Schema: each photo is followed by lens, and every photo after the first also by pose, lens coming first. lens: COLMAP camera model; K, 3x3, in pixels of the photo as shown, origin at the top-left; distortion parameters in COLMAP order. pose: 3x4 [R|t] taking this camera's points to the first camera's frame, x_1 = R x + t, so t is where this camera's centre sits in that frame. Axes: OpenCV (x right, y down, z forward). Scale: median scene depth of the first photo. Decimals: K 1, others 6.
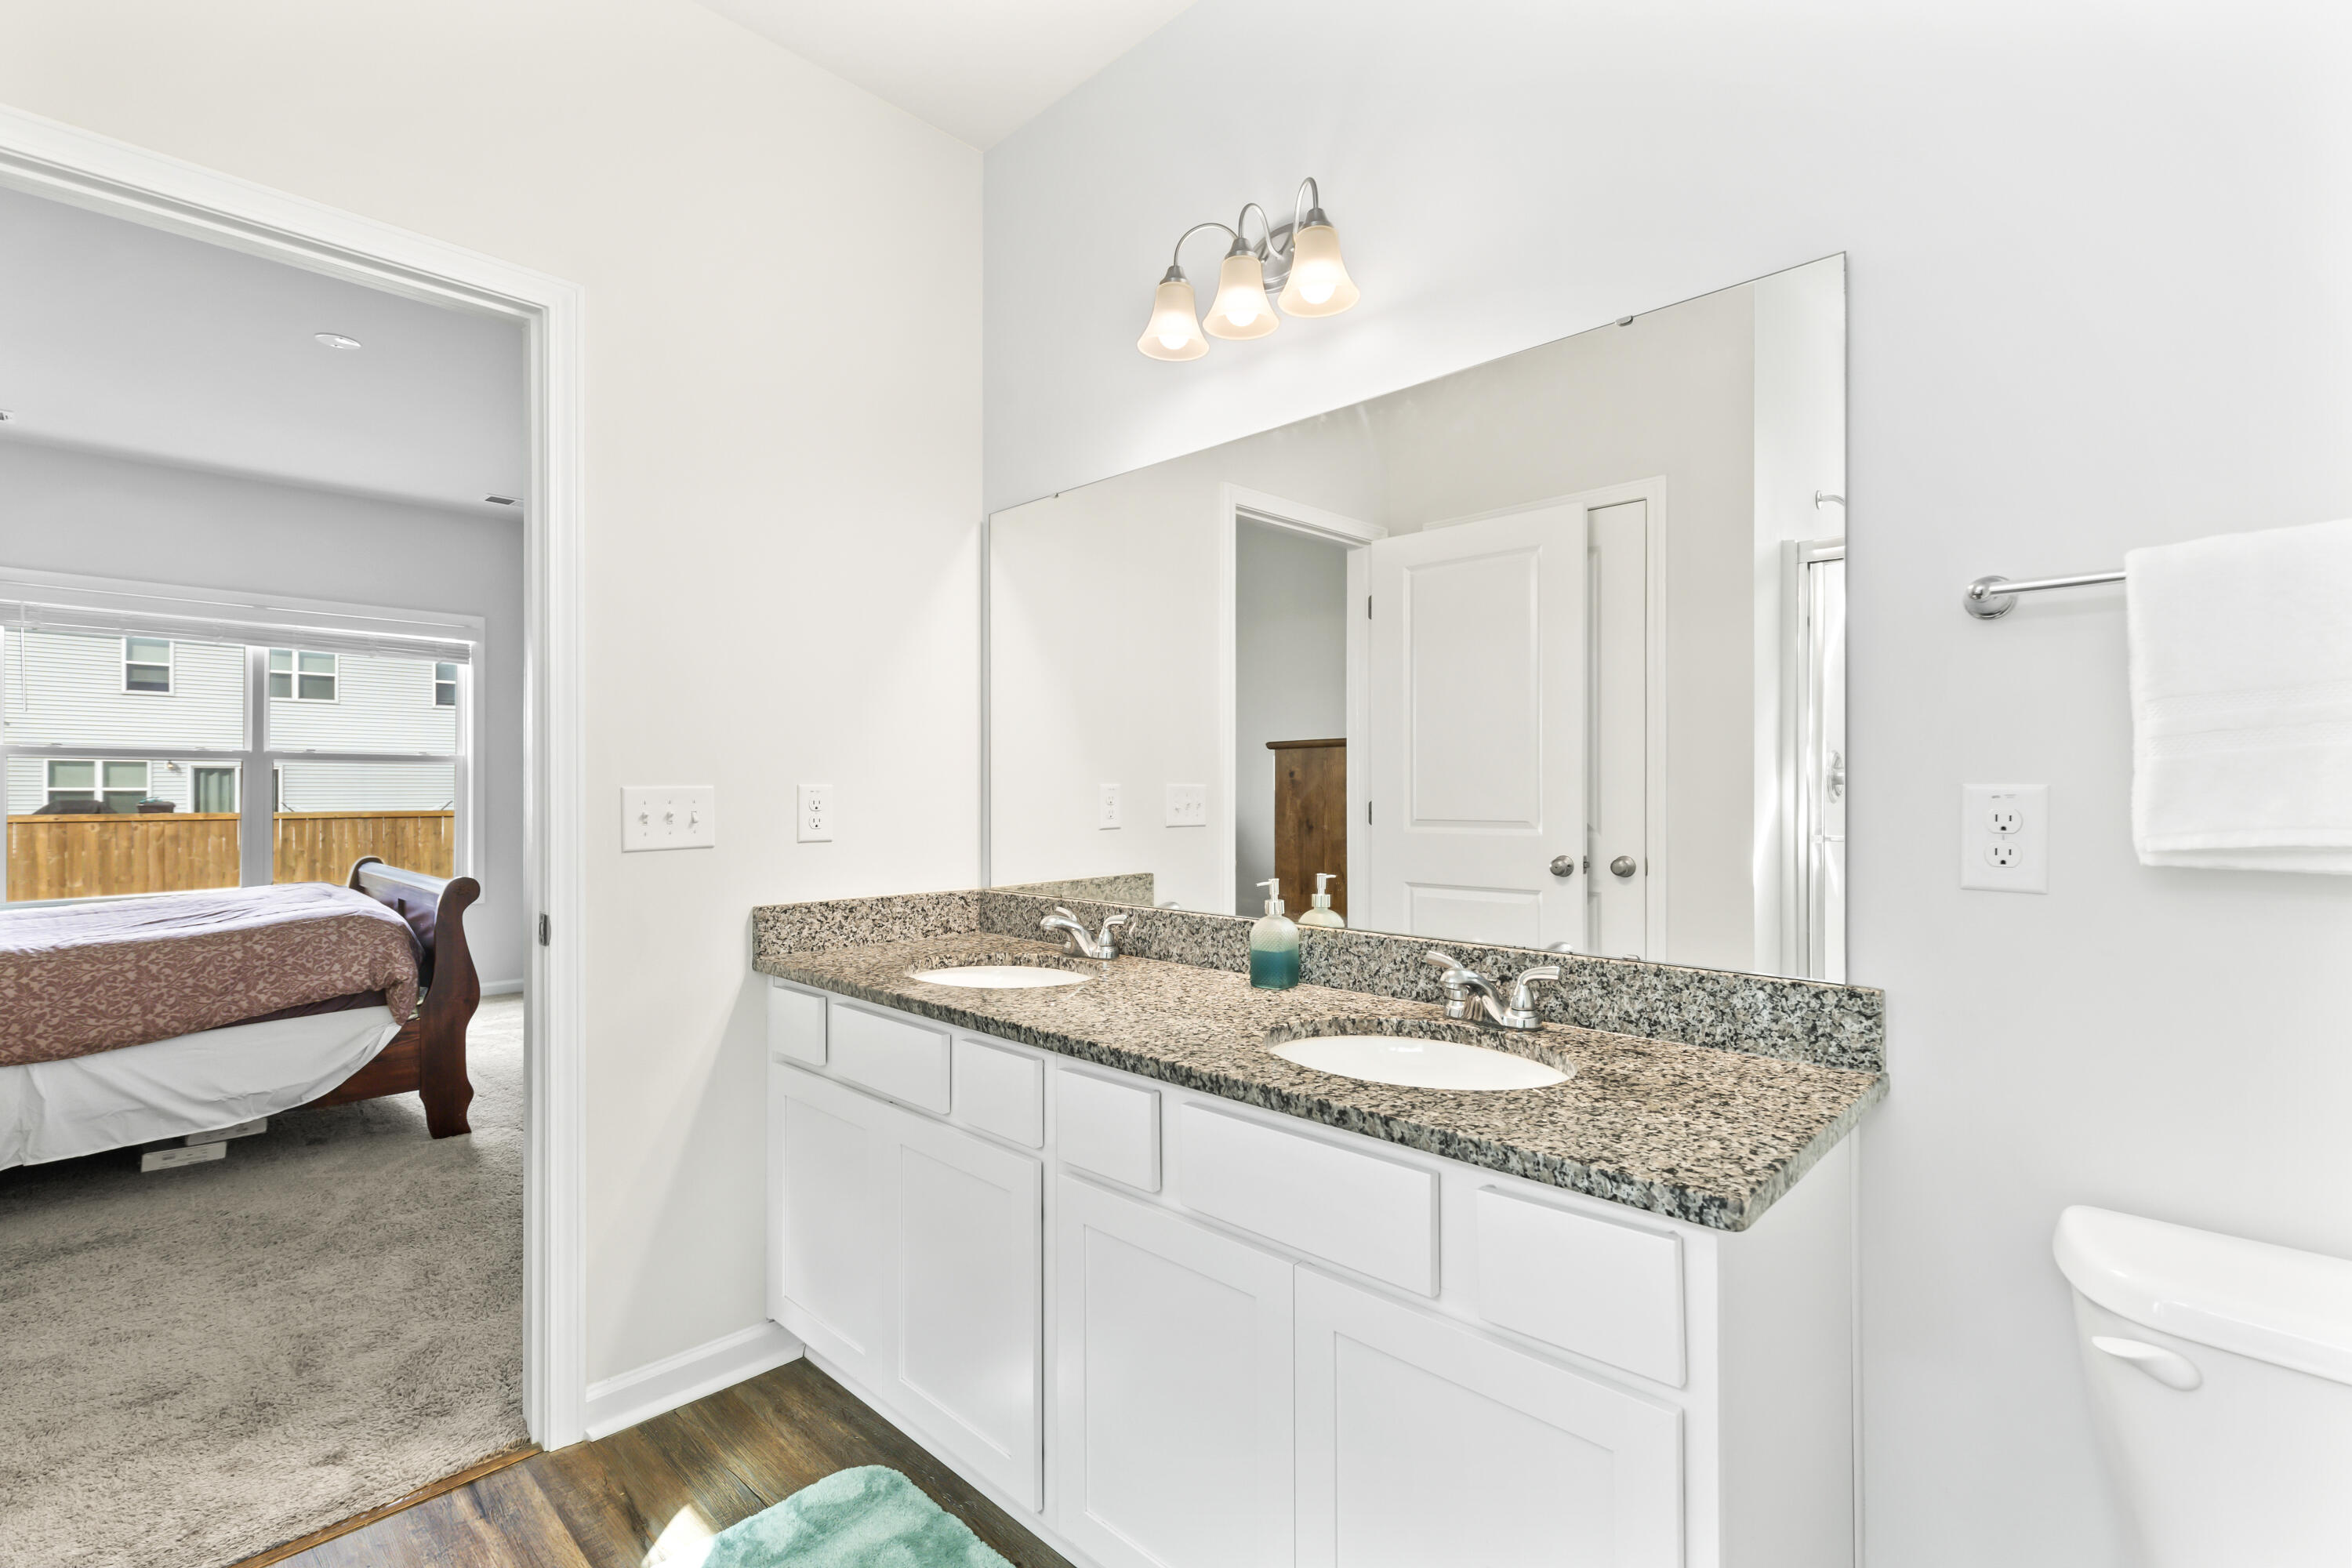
lens RADIAL K [[1085.8, 0, 1176.0], [0, 1085.8, 784.0], [0, 0, 1]] dist [0.000800, 0.010591]
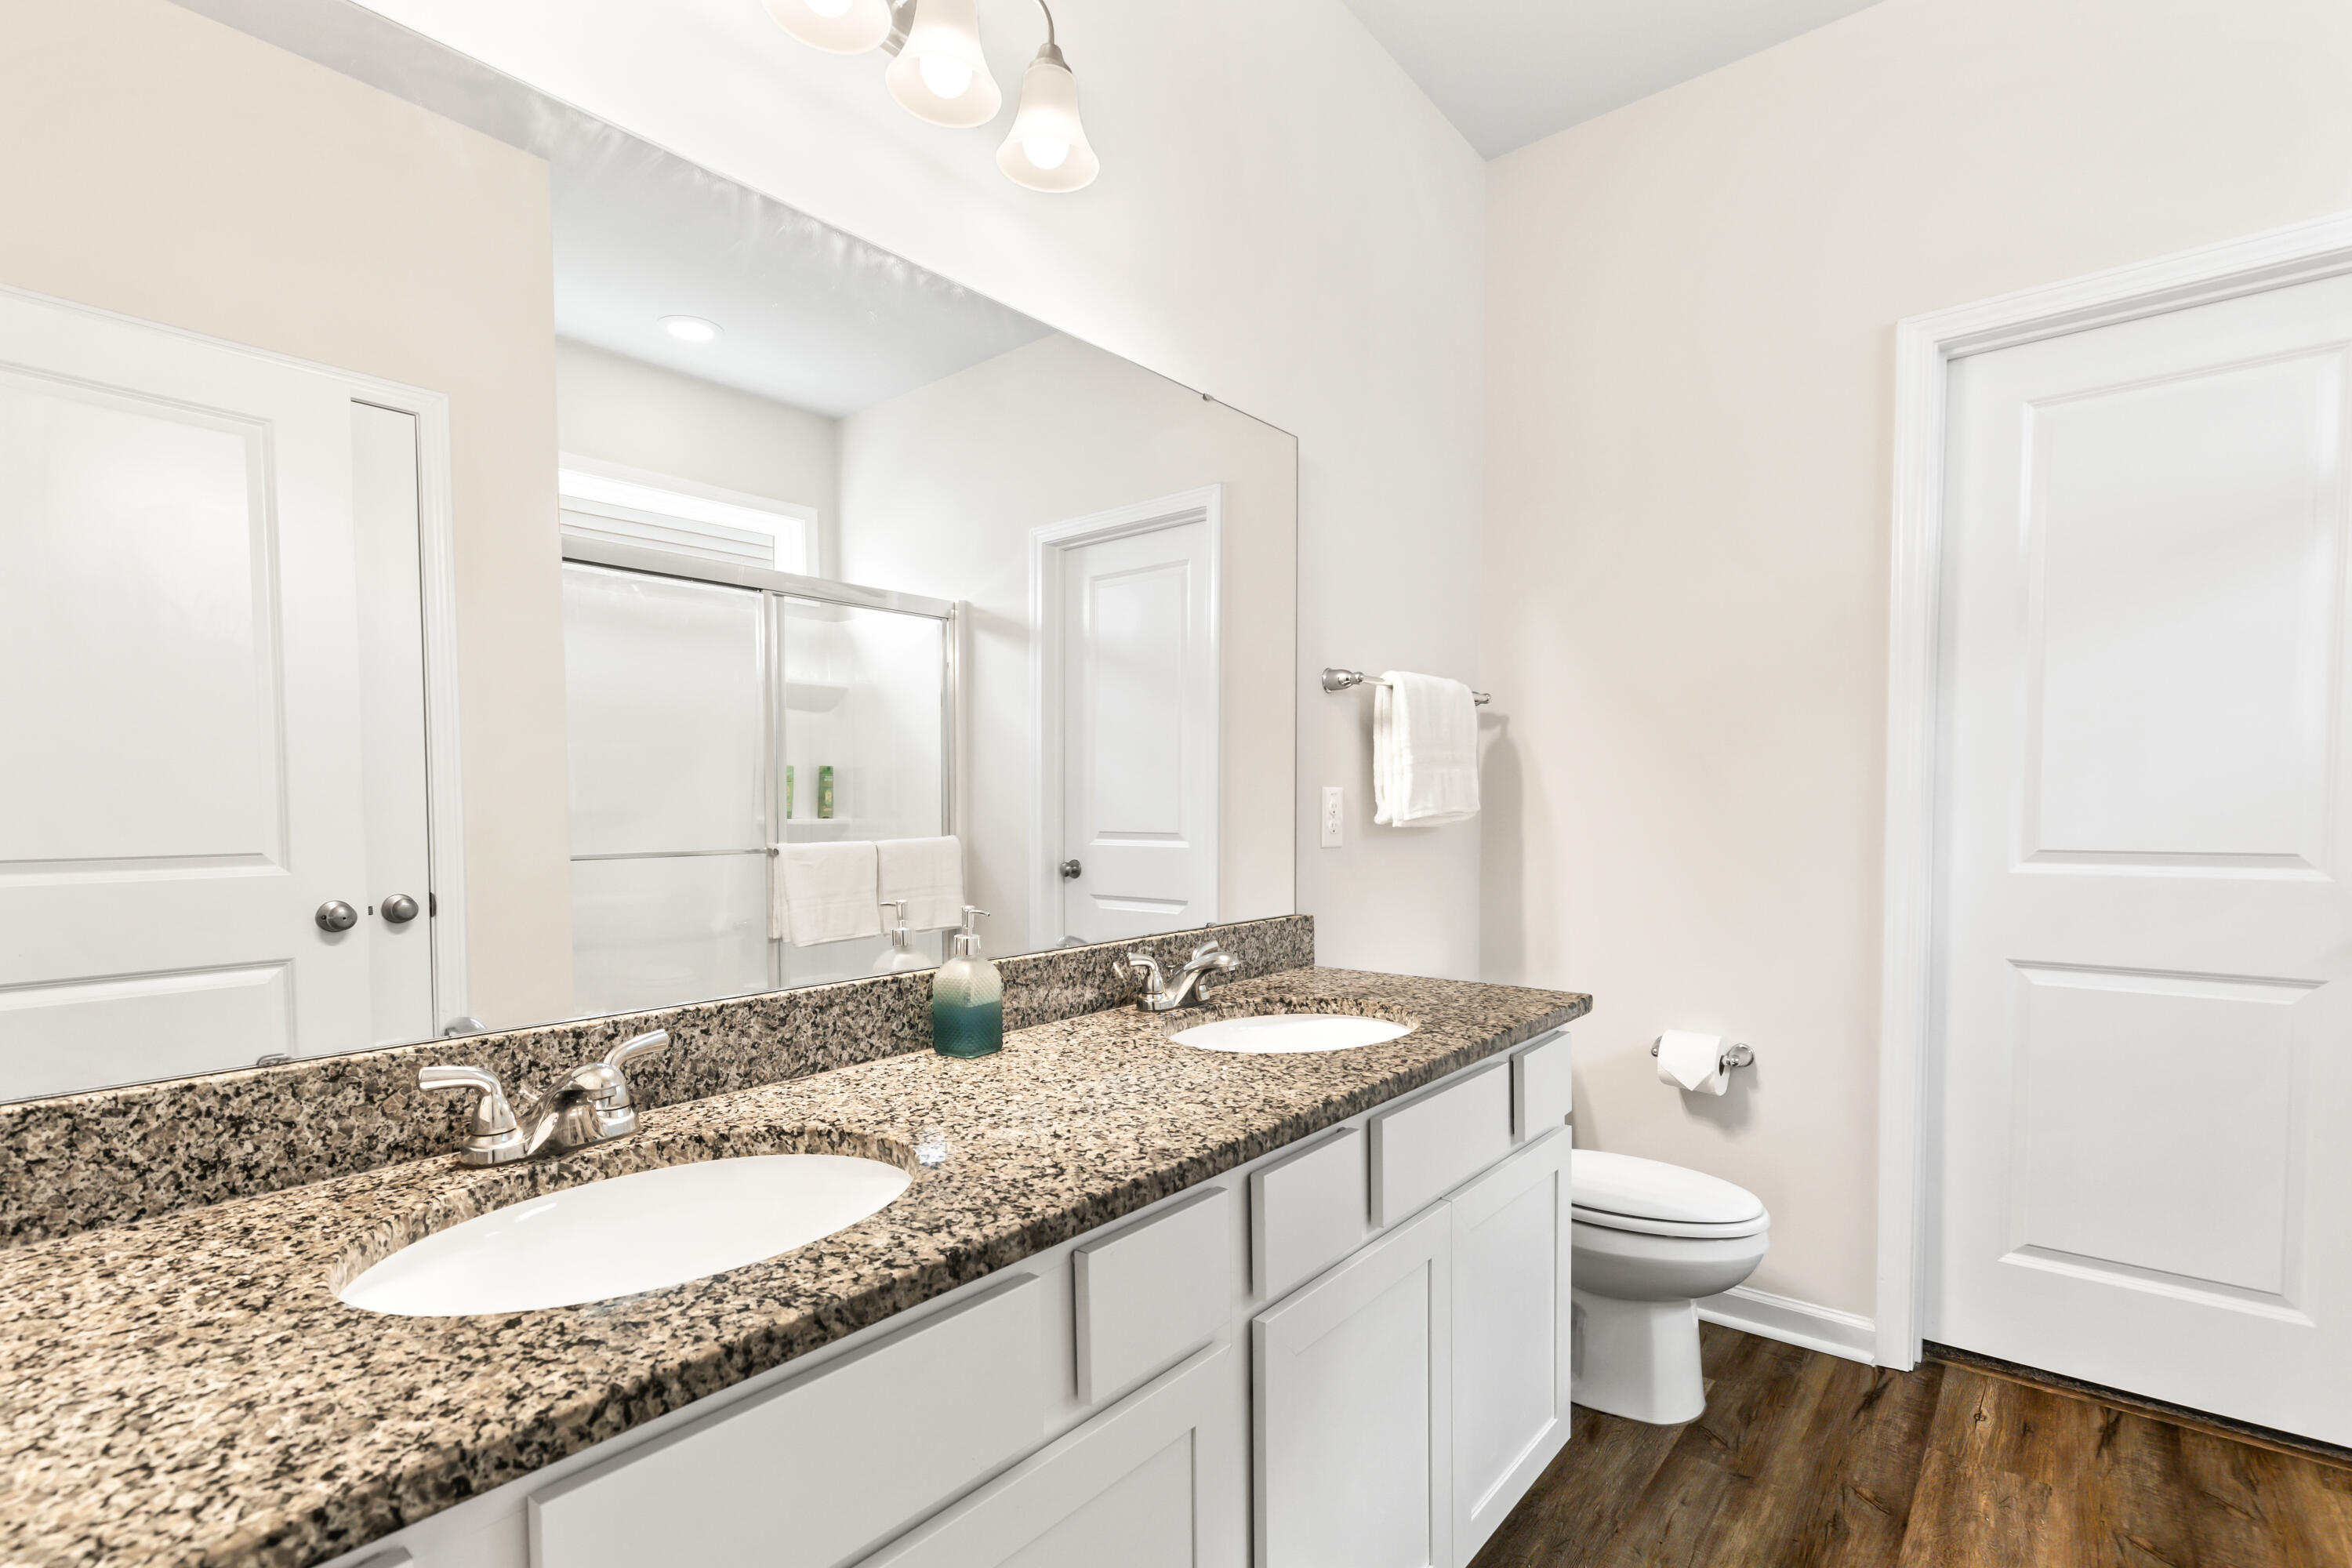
lens RADIAL K [[1061.4, 0, 1186.3], [0, 1061.4, 789.2], [0, 0, 1]] dist [0.003713, 0.000068]
pose [[-0.075644, 0.020089, 0.996933, -0.702603], [0.008545, 0.999773, -0.019498, 0.023062], [-0.997098, 0.007044, -0.075798, 0.975537]]
